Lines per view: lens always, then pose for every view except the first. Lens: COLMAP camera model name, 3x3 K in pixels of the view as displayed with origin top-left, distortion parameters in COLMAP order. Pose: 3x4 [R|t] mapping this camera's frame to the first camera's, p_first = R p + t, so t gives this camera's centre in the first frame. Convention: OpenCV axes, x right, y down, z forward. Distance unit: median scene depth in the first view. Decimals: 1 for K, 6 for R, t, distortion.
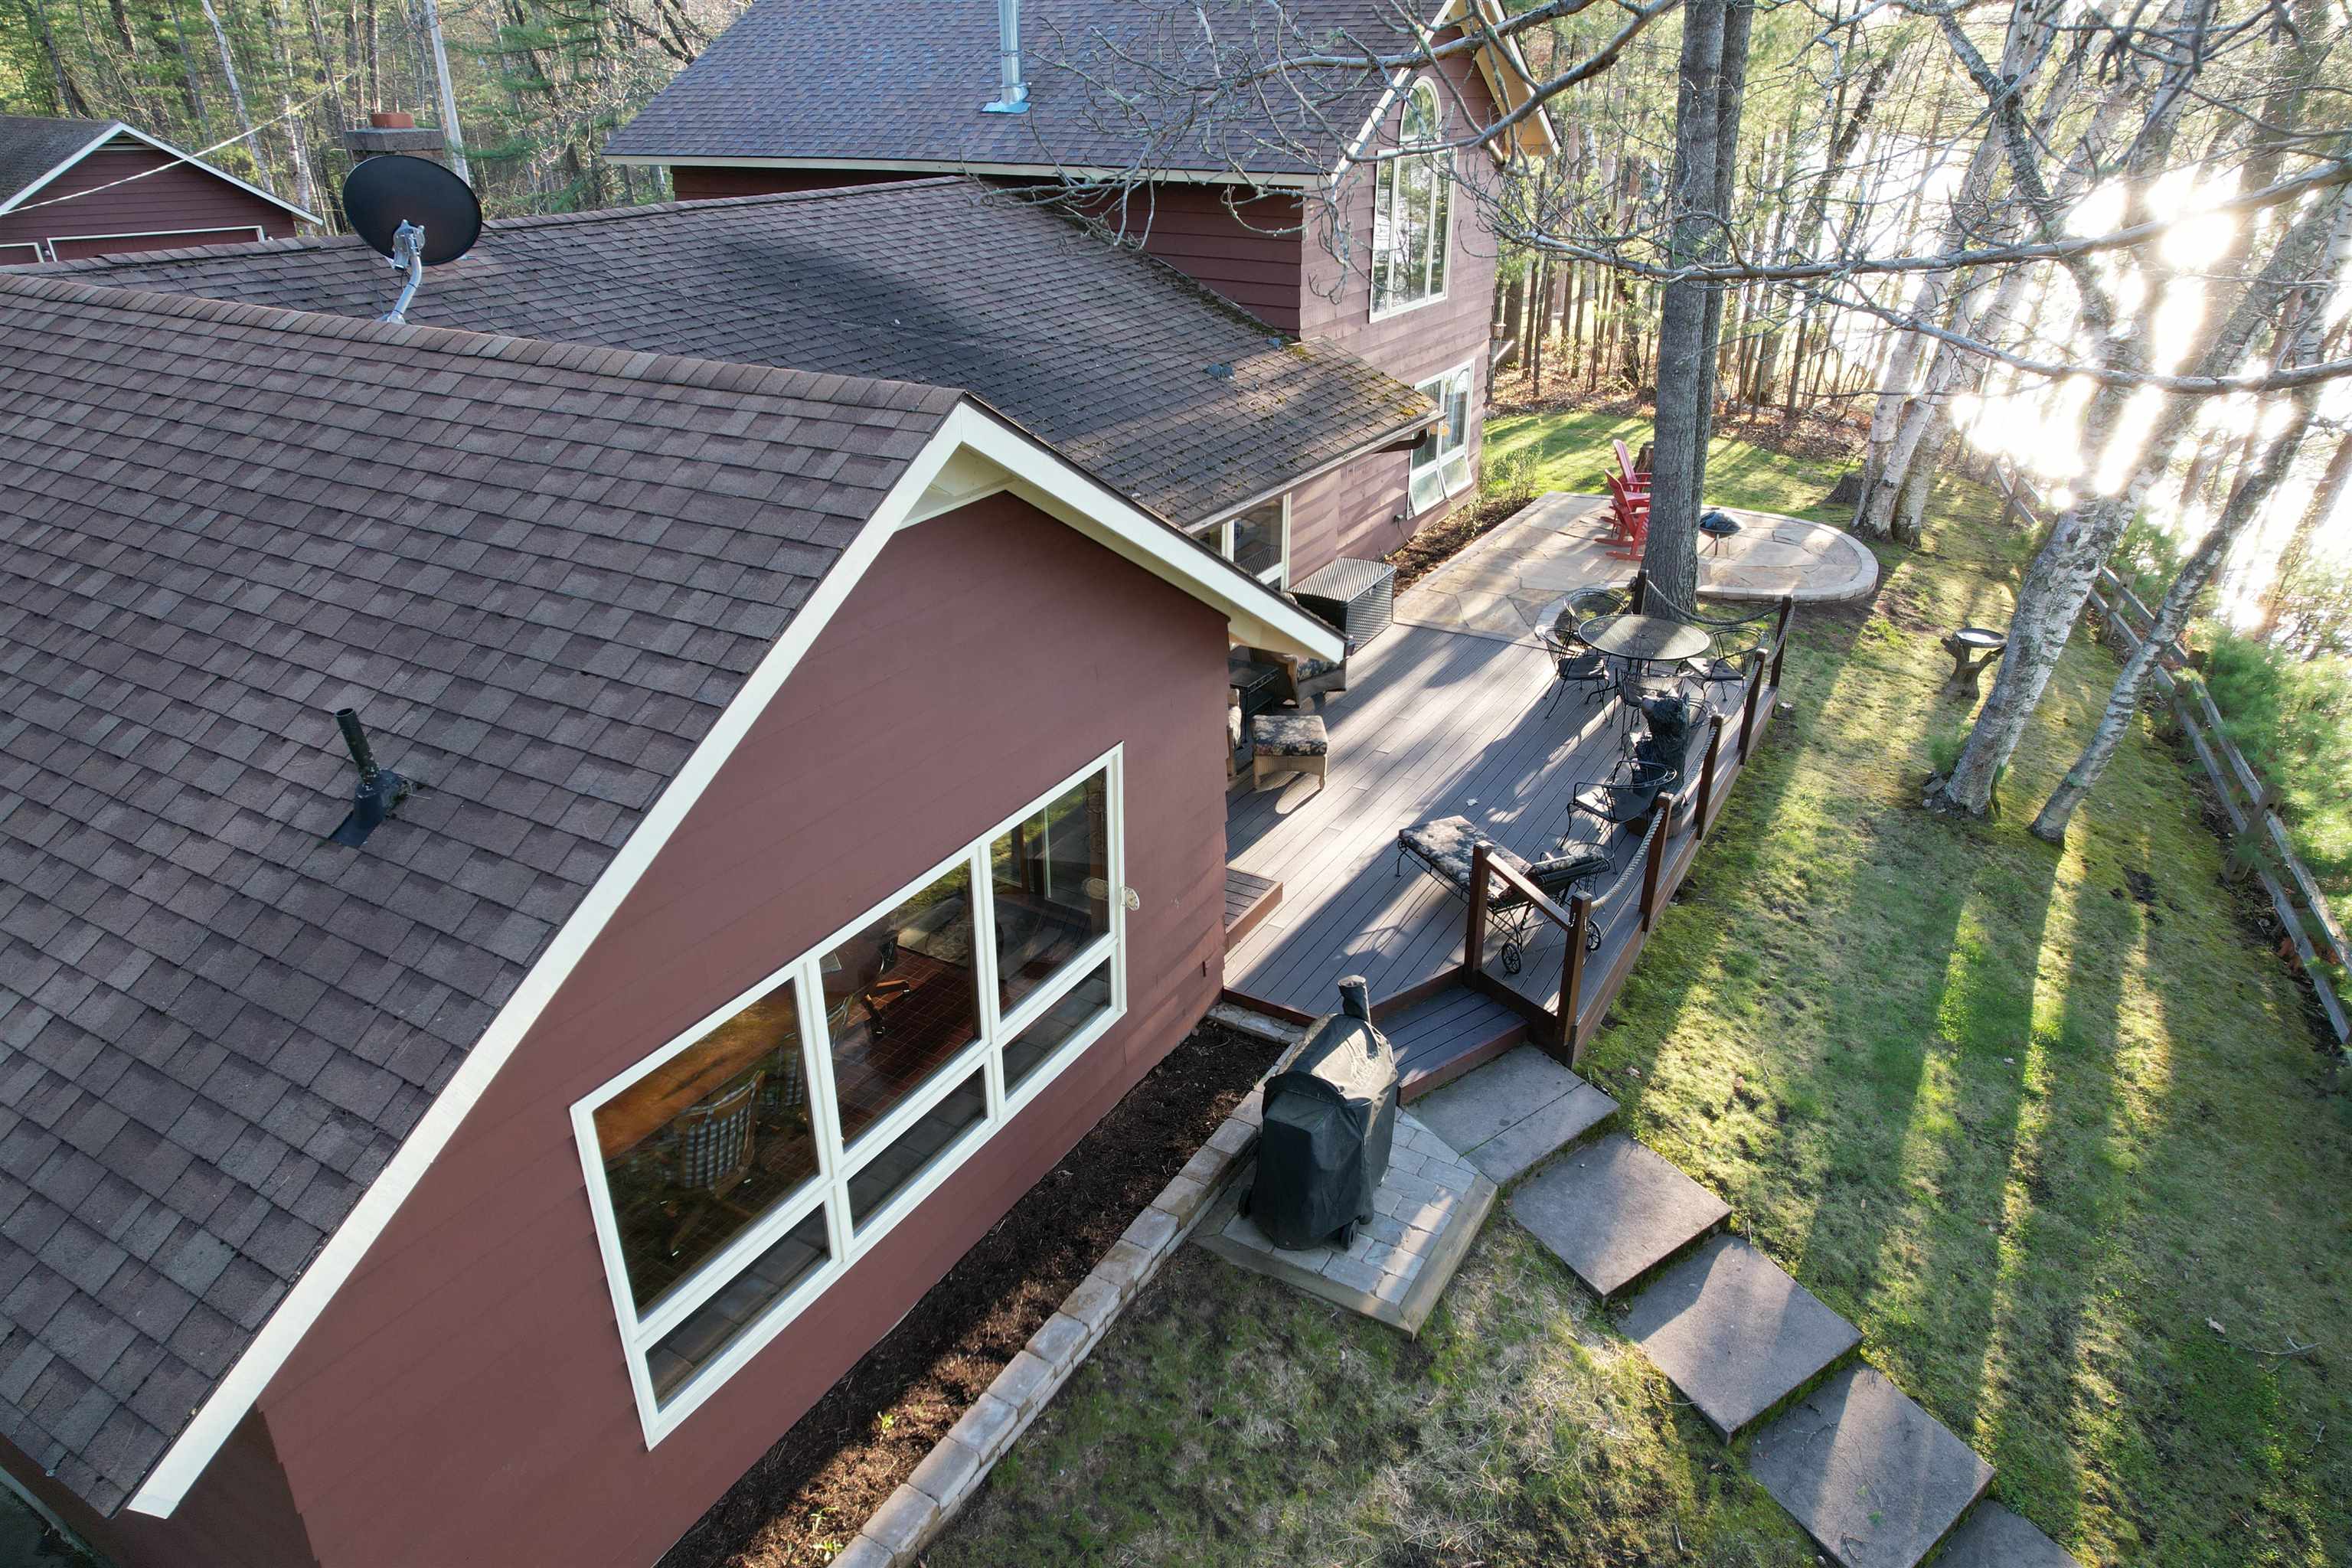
lens RADIAL K [[1480.5, 0, 1172.8], [0, 1480.5, 808.9], [0, 0, 1]] dist [-0.075257, 0.063781]
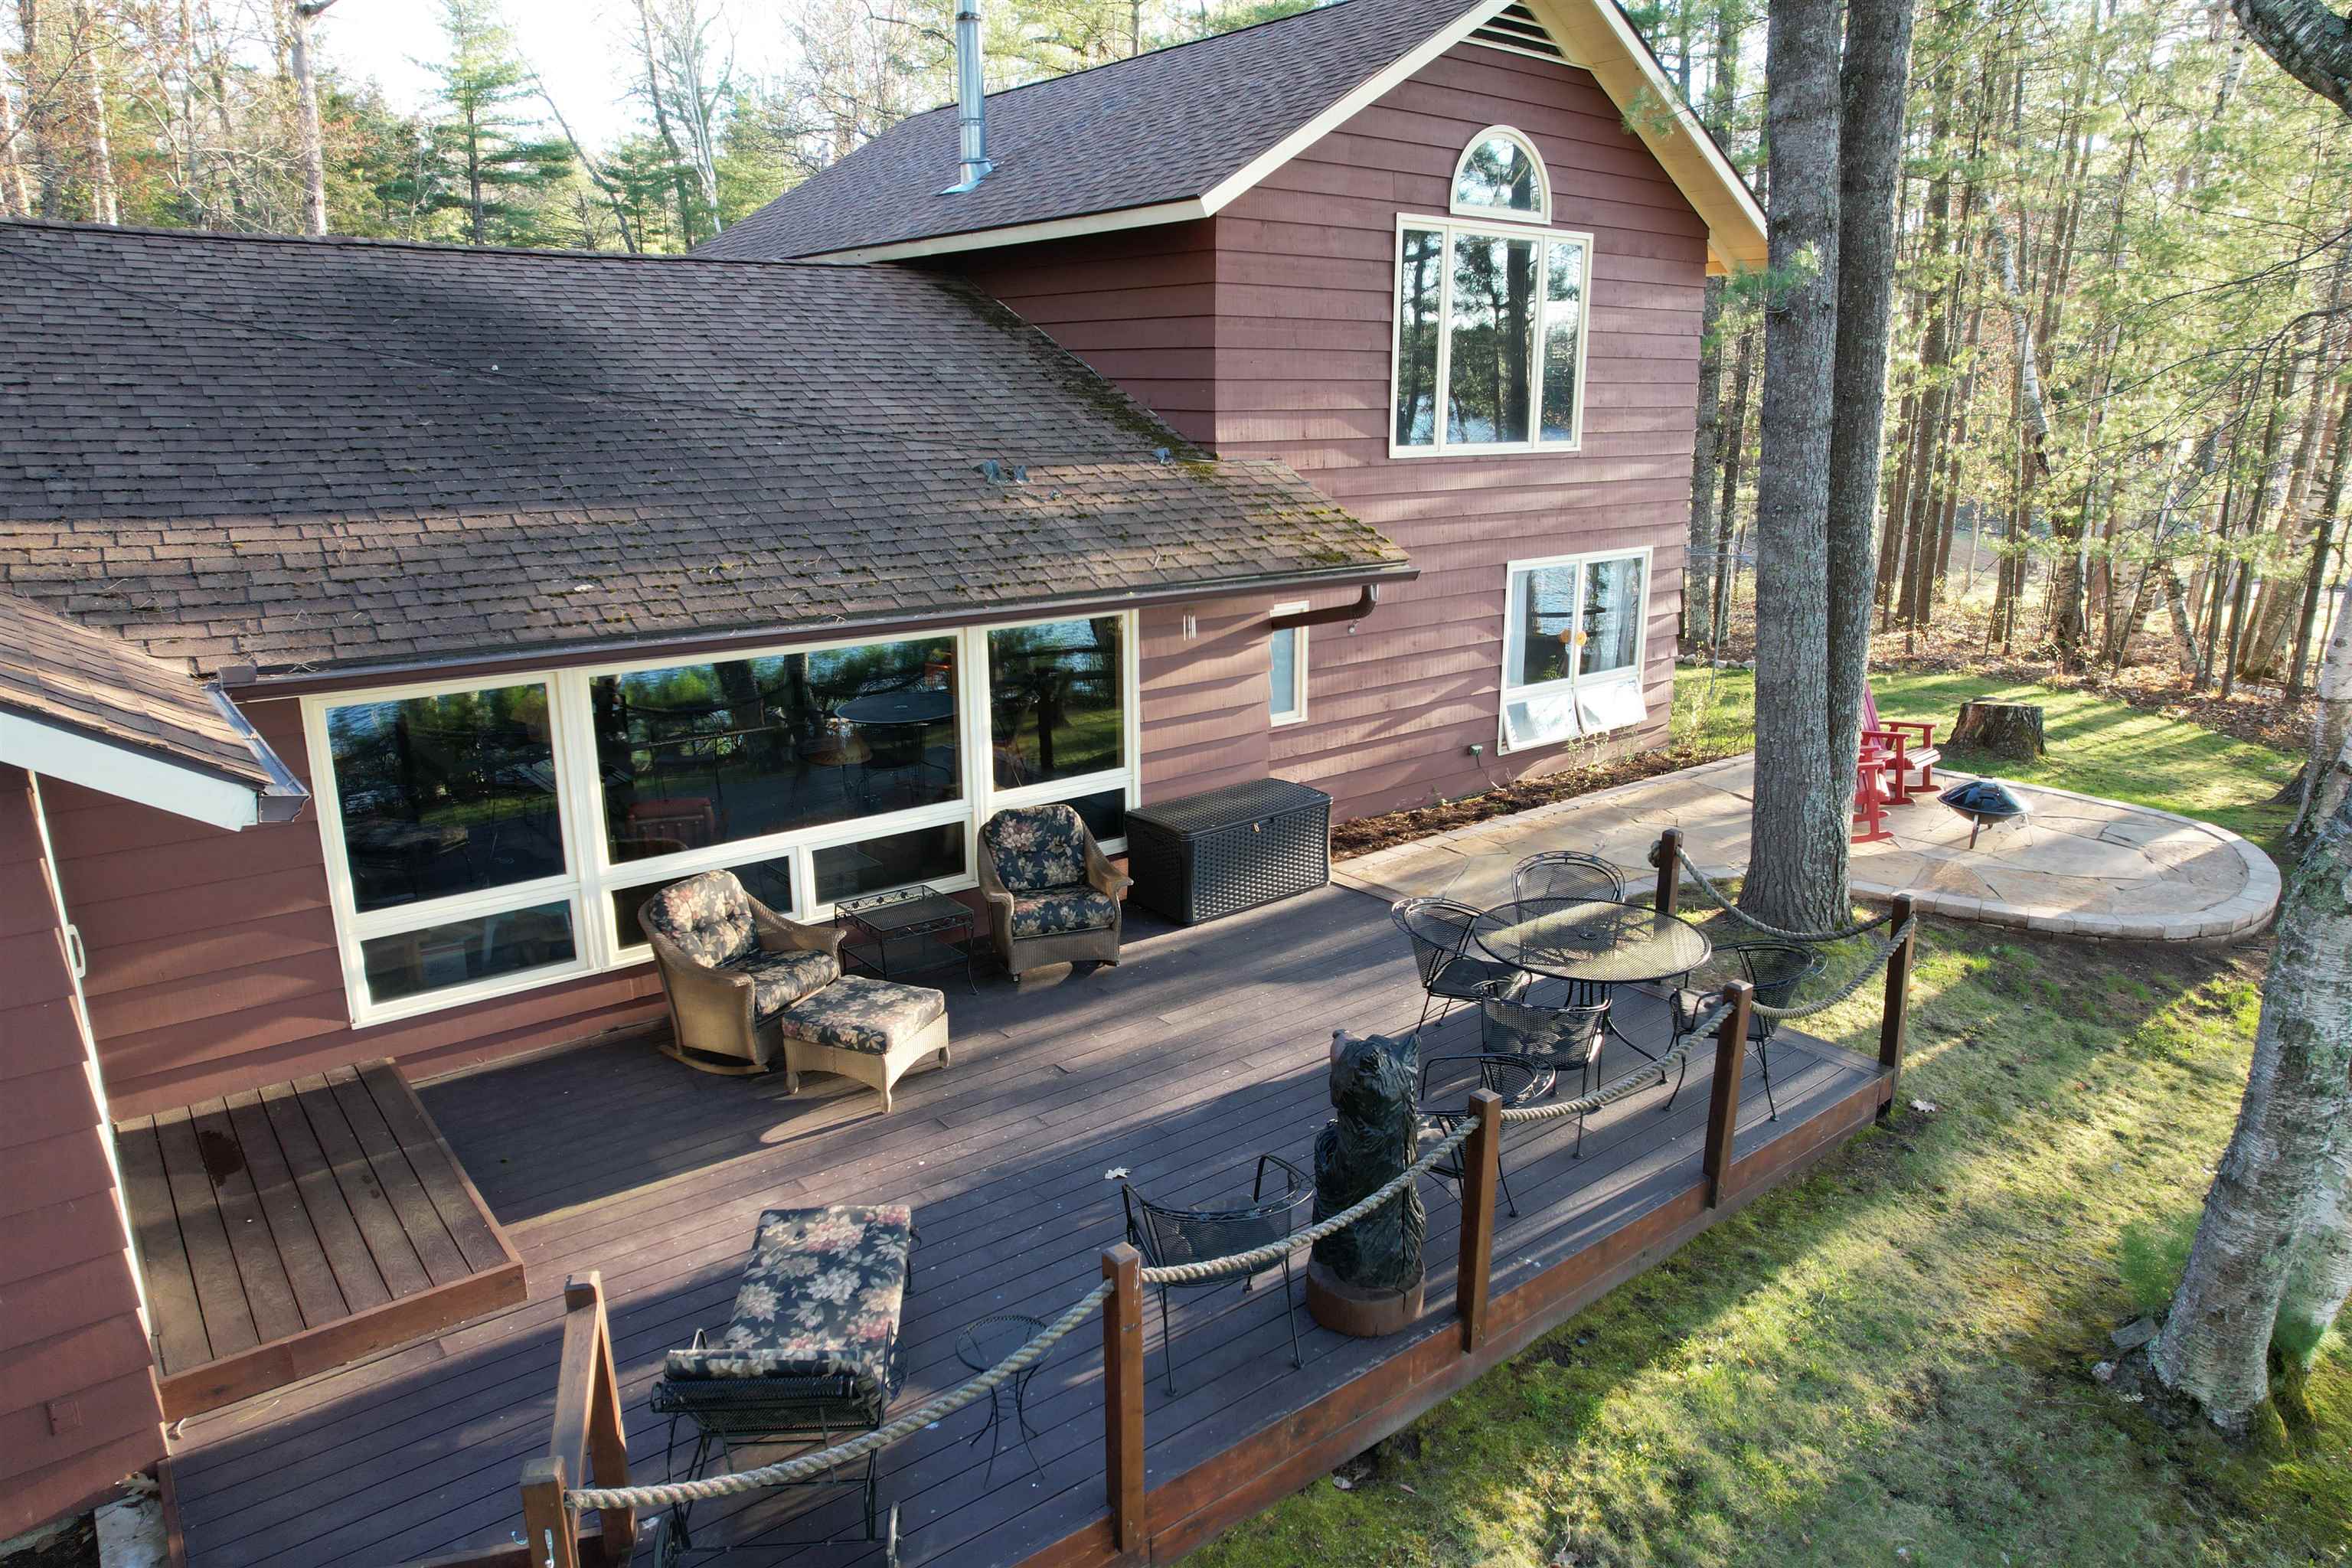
lens RADIAL K [[1480.5, 0, 1172.8], [0, 1480.5, 808.9], [0, 0, 1]] dist [-0.075257, 0.063781]
pose [[0.932545, 0.099291, -0.347133, 0.562074], [-0.161518, 0.974599, -0.155140, -0.082709], [0.322911, 0.200743, 0.924895, 0.668763]]
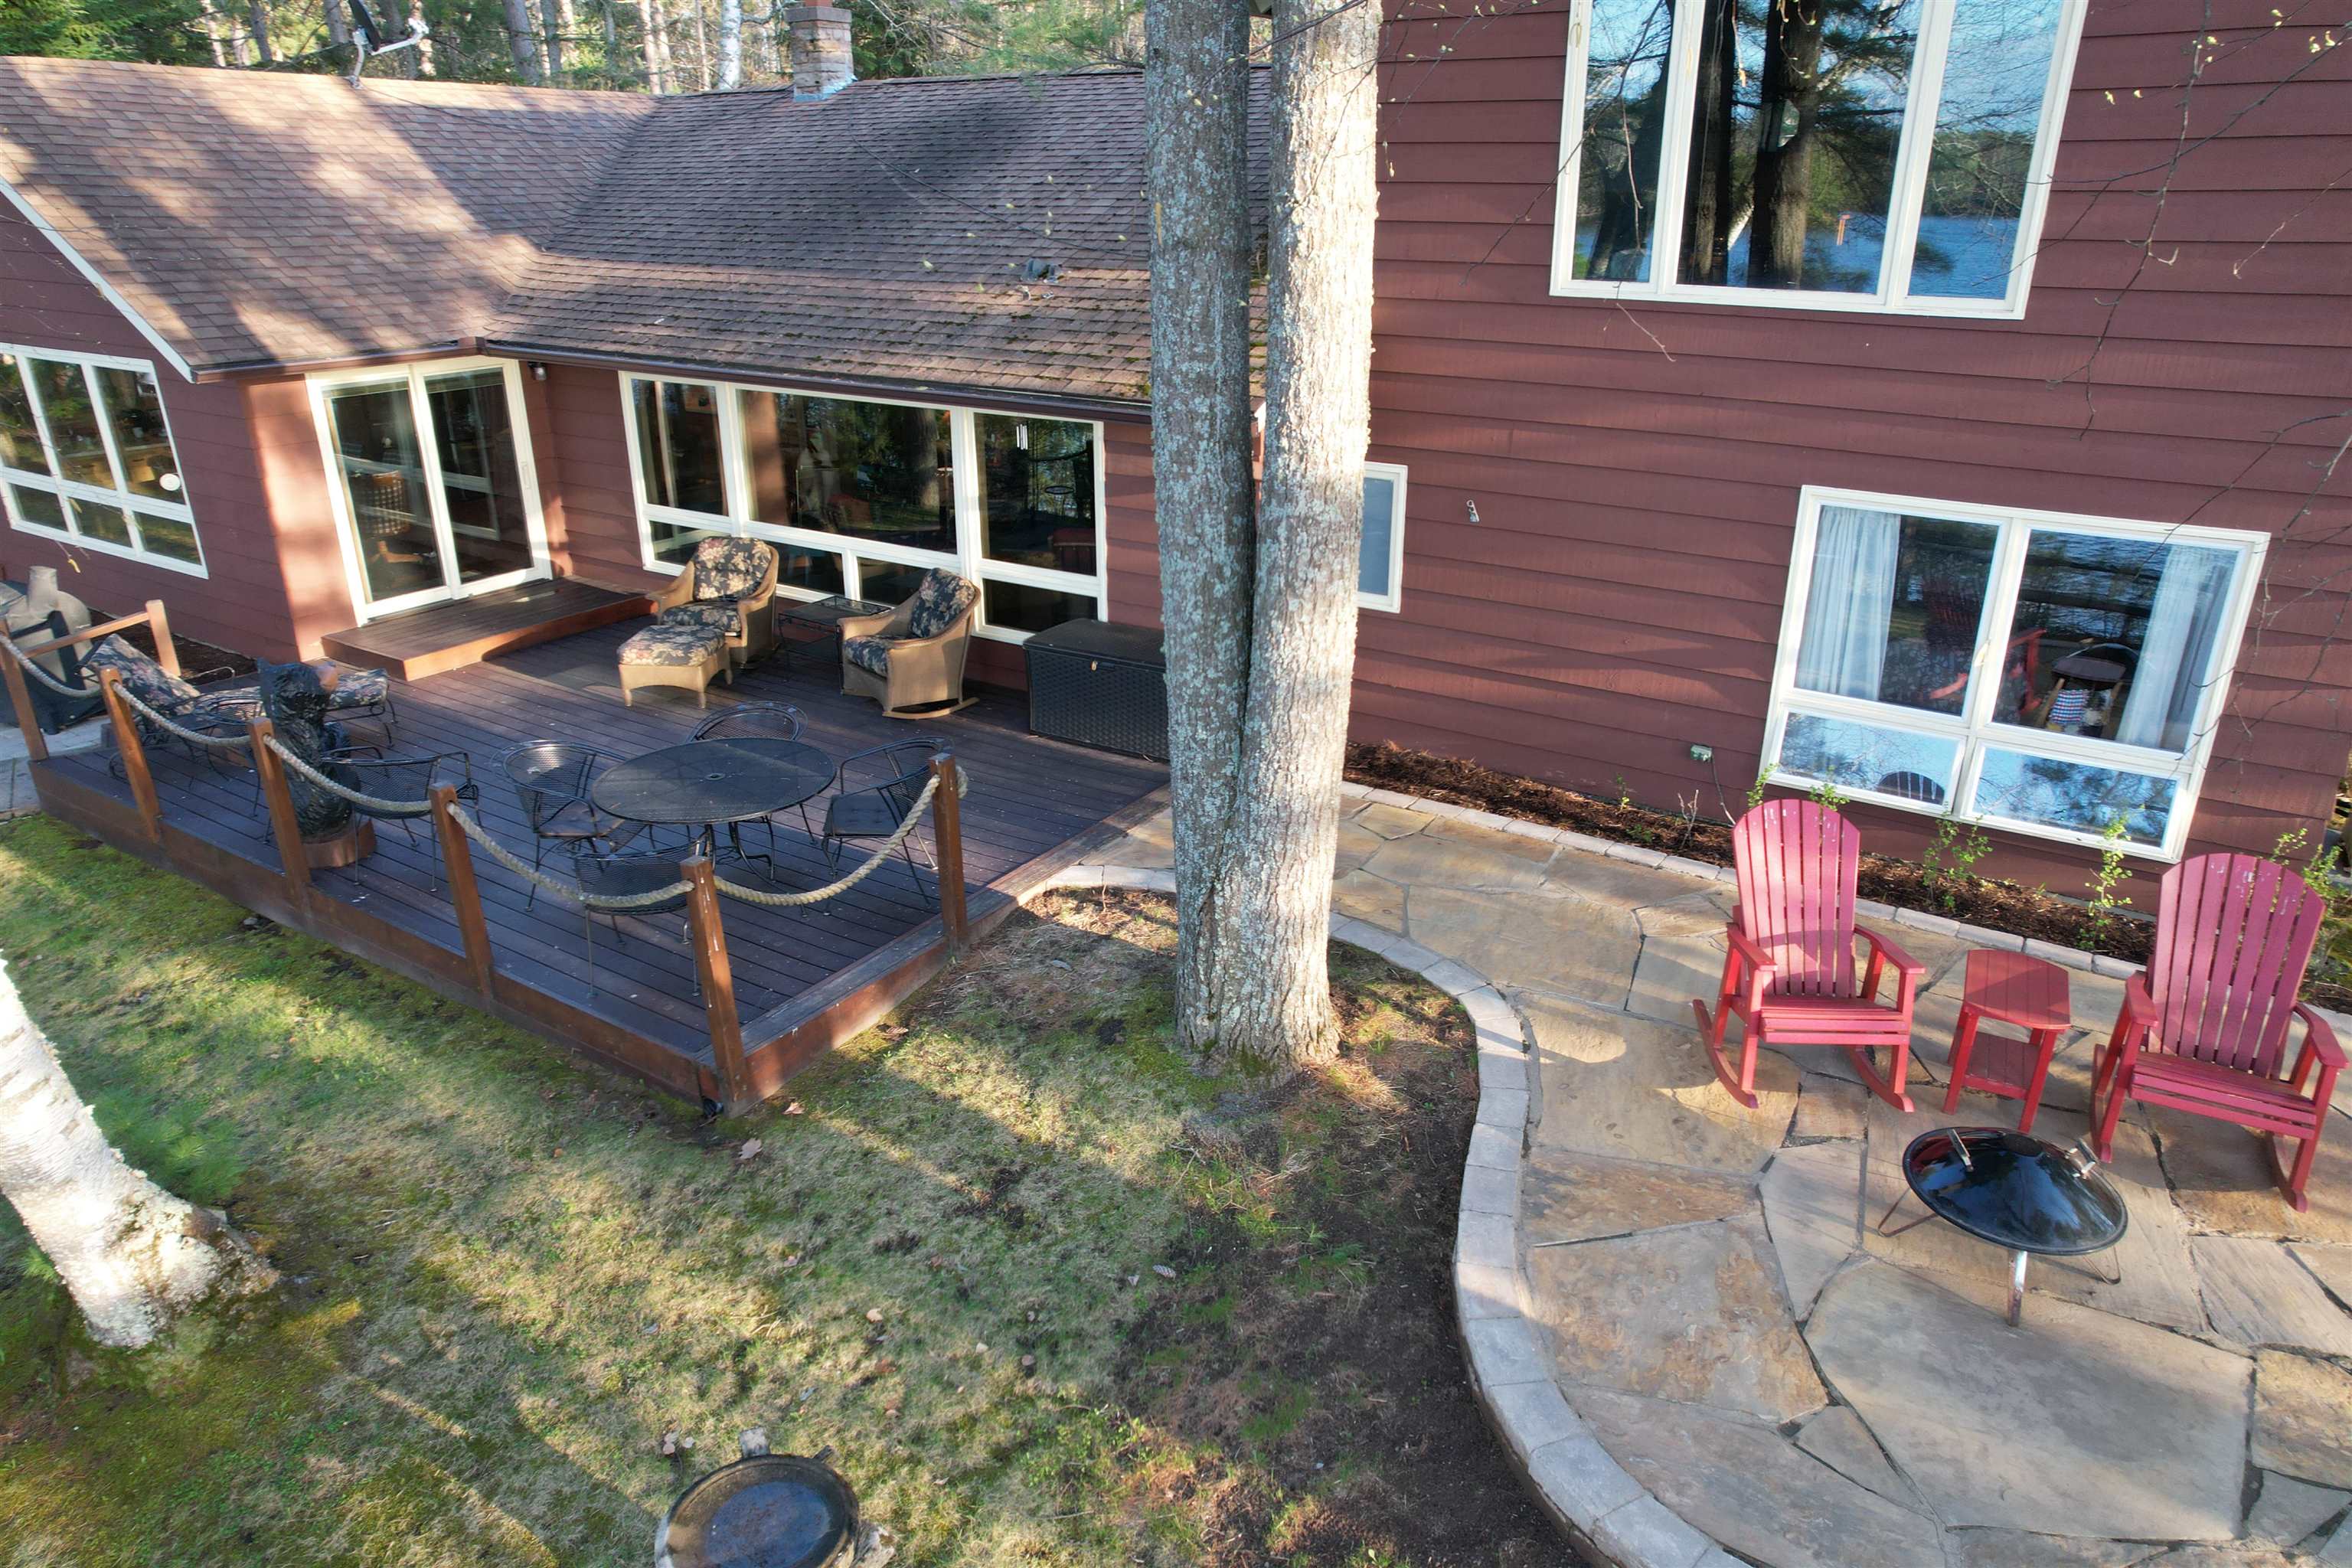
lens RADIAL K [[1492.4, 0, 1175.4], [0, 1492.4, 810.9], [0, 0, 1]] dist [-0.077893, 0.067463]
pose [[-0.044209, 0.392559, -0.918664, 1.252347], [-0.445453, 0.815344, 0.369845, -0.584487], [0.894213, 0.425572, 0.138821, 1.661391]]
